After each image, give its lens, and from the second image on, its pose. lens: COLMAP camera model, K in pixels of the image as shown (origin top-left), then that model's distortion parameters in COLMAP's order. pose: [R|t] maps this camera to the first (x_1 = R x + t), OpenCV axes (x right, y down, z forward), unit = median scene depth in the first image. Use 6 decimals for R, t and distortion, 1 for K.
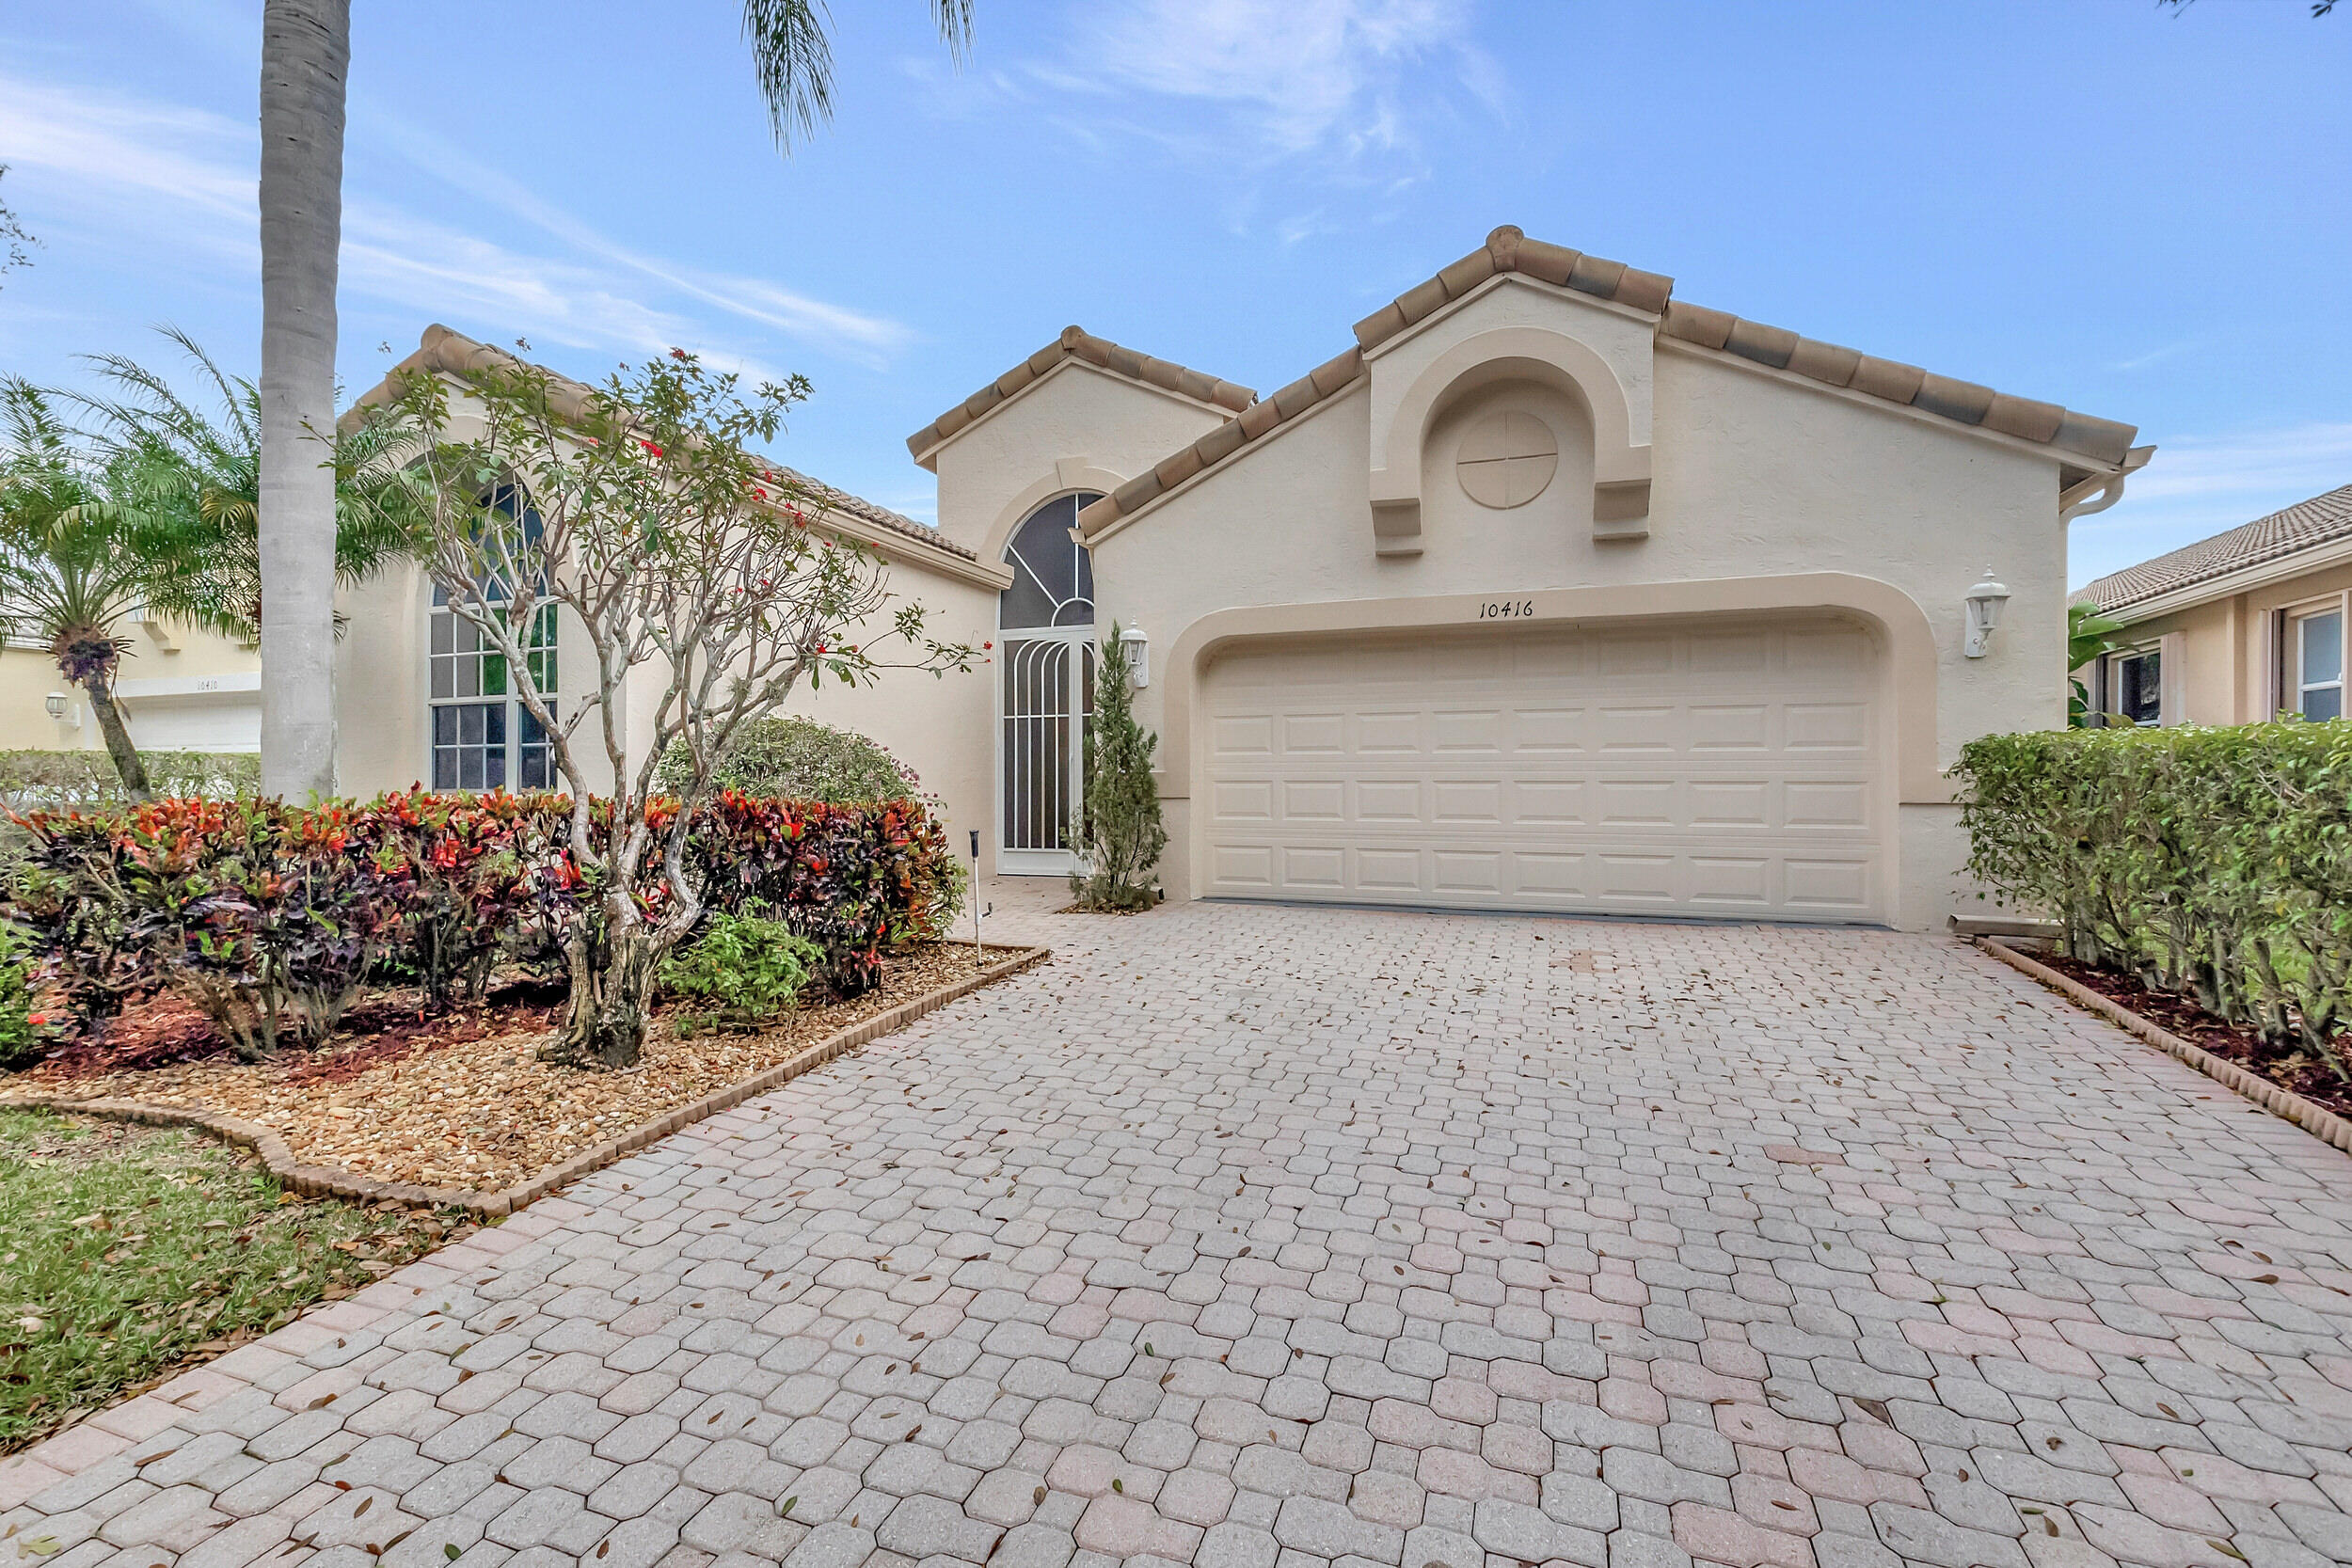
lens RADIAL K [[1040.5, 0, 1181.4], [0, 1040.5, 787.3], [0, 0, 1]] dist [0.001459, -0.001136]
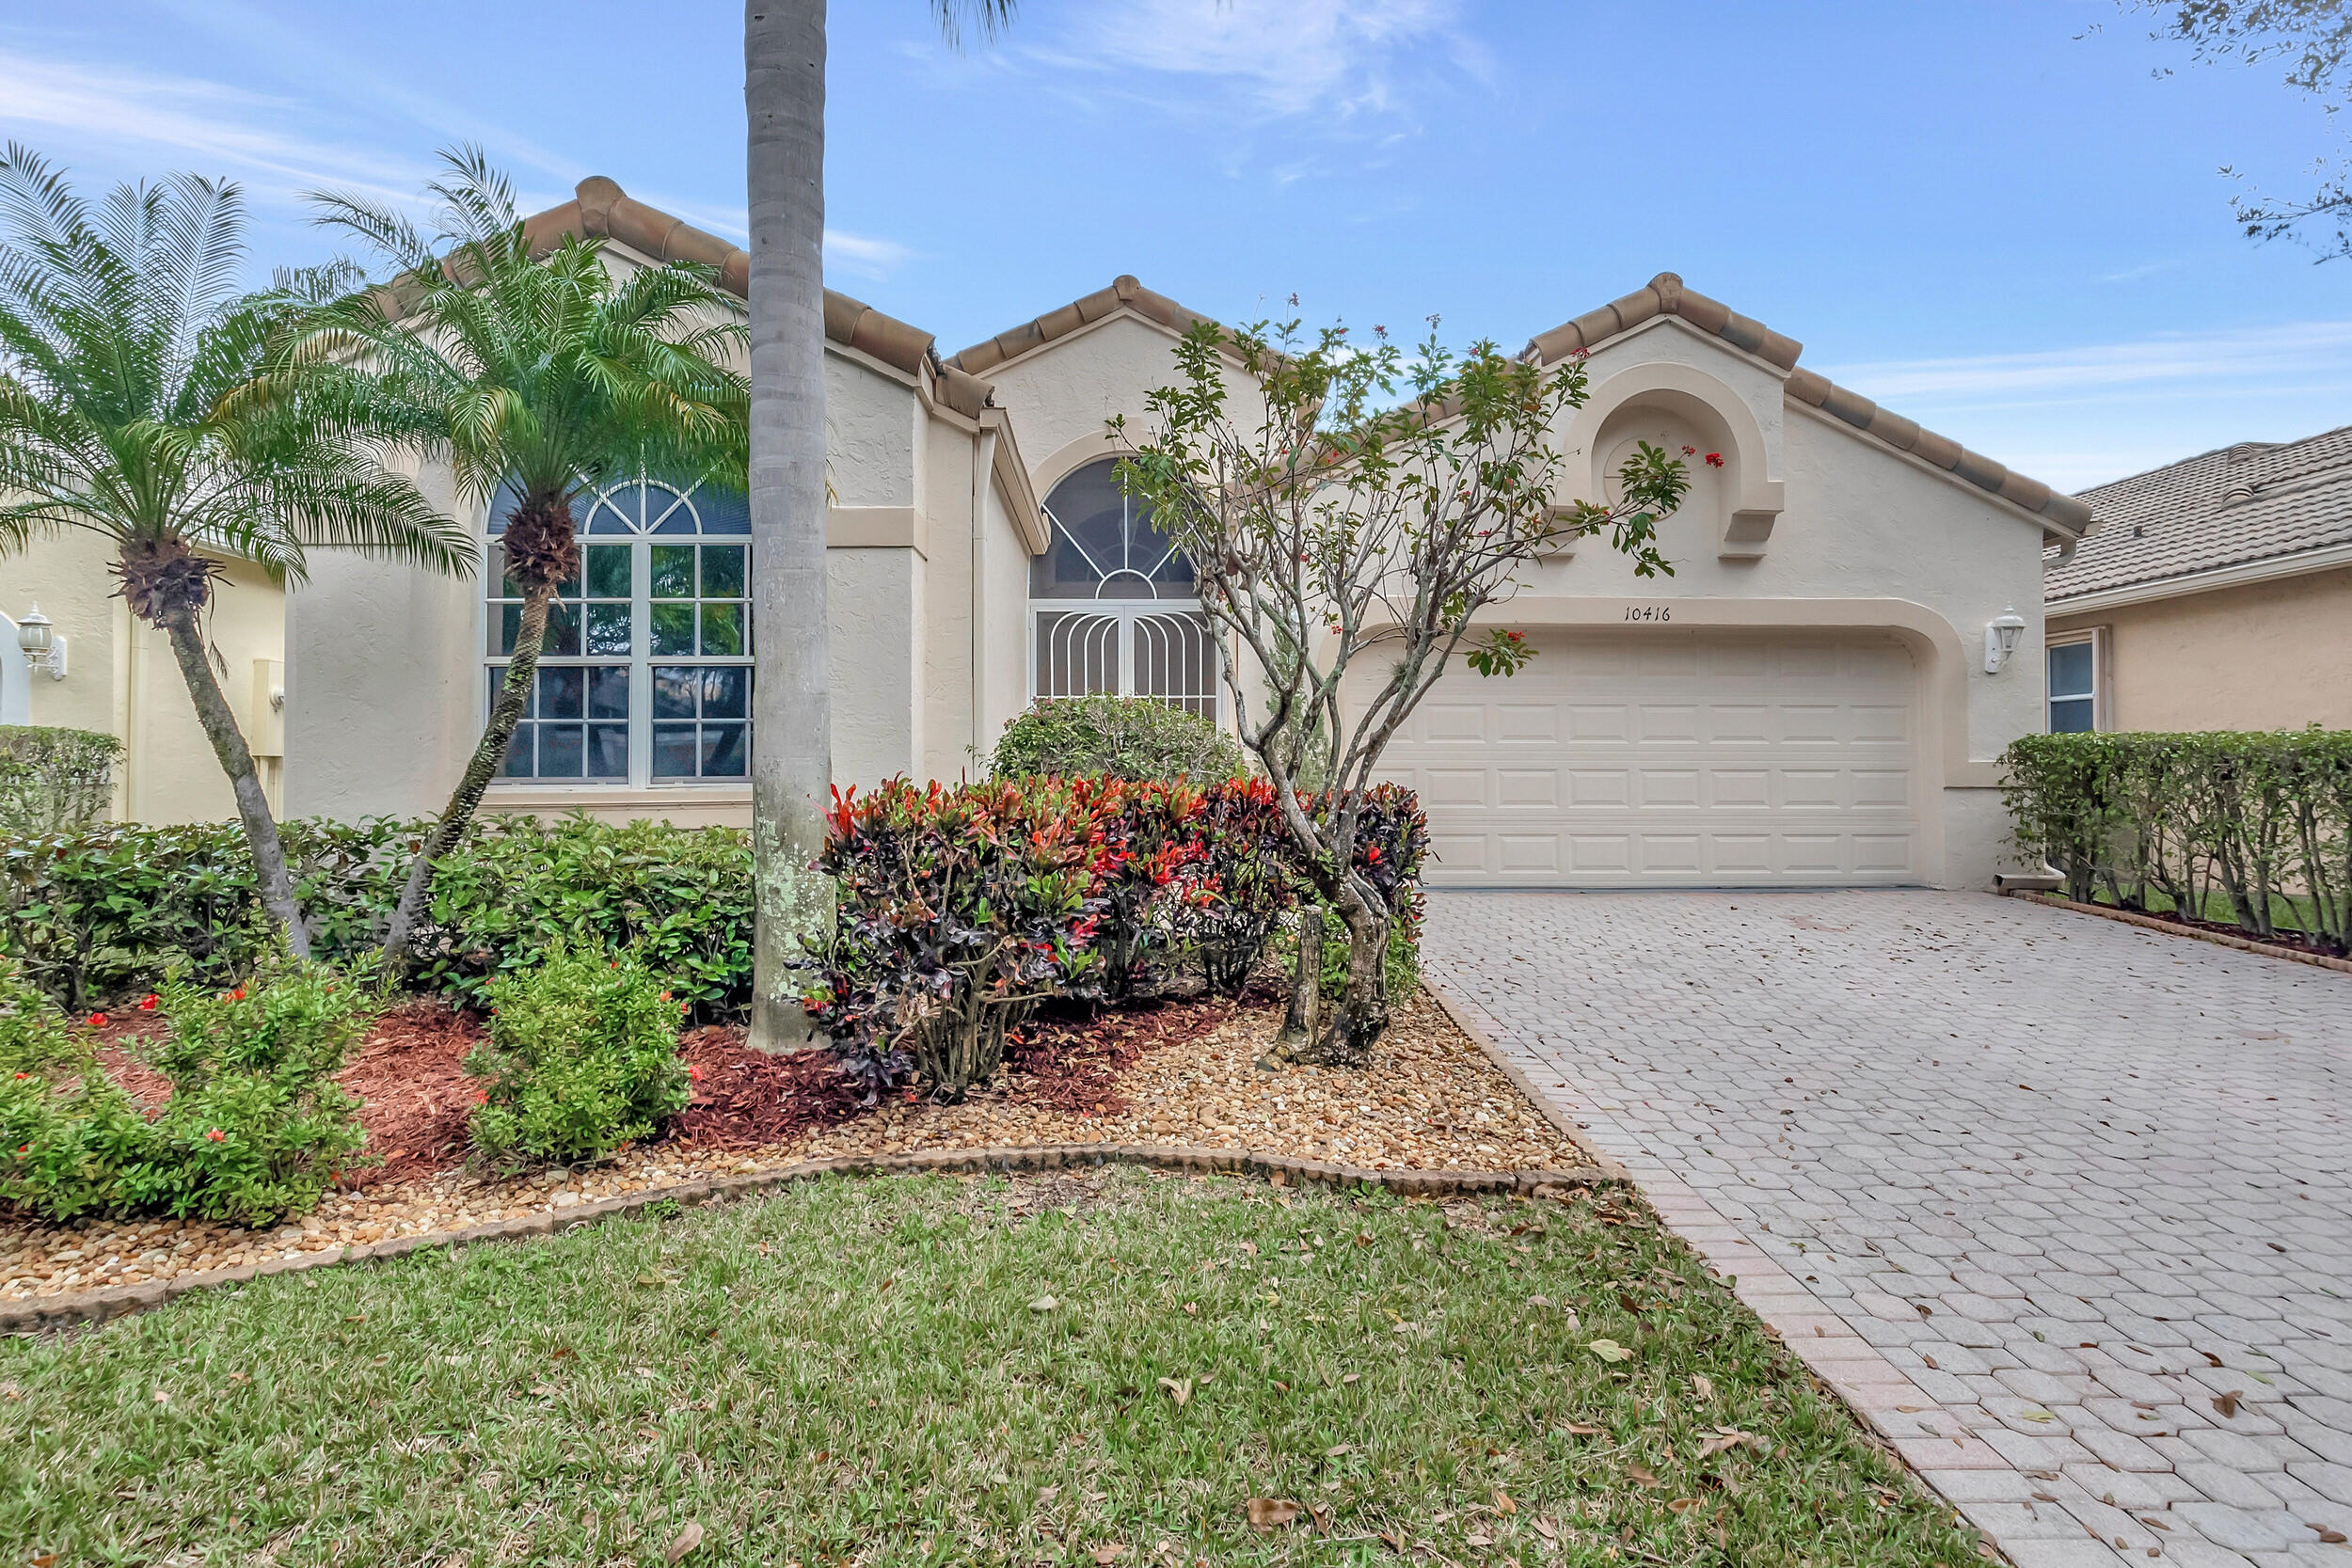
lens RADIAL K [[1165.3, 0, 1188.8], [0, 1165.3, 765.9], [0, 0, 1]] dist [-0.005738, -0.001506]
pose [[0.928078, 0.003712, 0.372368, -0.627448], [-0.000084, 0.999952, -0.009760, 0.002883], [-0.372387, 0.009026, 0.928034, 0.036860]]
